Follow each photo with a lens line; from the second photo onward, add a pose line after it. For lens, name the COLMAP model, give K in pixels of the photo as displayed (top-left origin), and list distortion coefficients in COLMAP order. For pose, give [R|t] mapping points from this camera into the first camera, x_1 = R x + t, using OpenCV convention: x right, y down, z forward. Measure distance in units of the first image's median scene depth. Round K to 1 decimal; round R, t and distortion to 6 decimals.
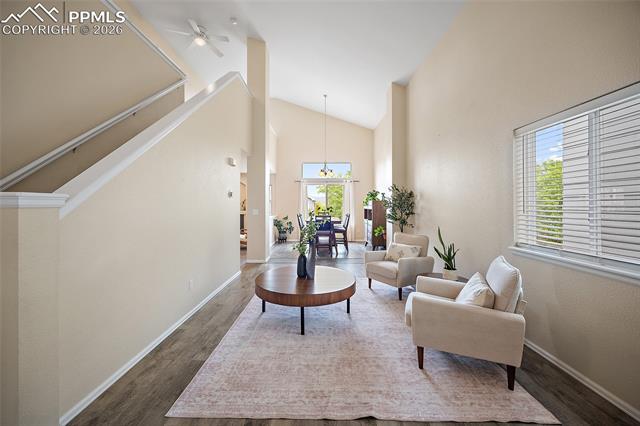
lens RADIAL K [[251.7, 0, 317.1], [0, 251.7, 204.3], [0, 0, 1]] dist [-0.000694, -0.000147]
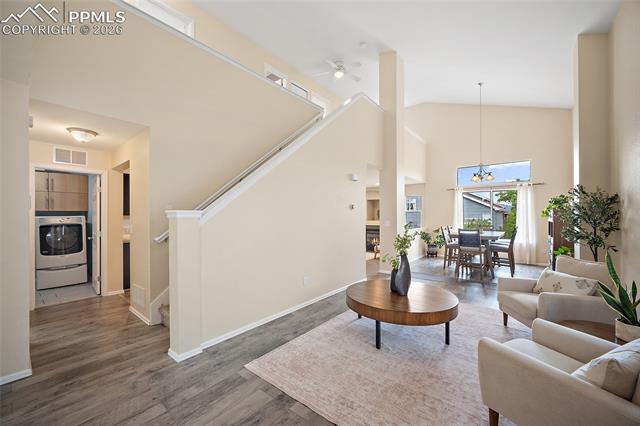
lens RADIAL K [[249.9, 0, 320.8], [0, 249.9, 216.4], [0, 0, 1]] dist [0.000036, -0.000122]
pose [[0.789693, -0.003222, -0.613493, 0.236661], [0.004700, 0.999989, 0.000799, 0.000250], [0.613484, -0.003514, 0.789700, 0.061150]]
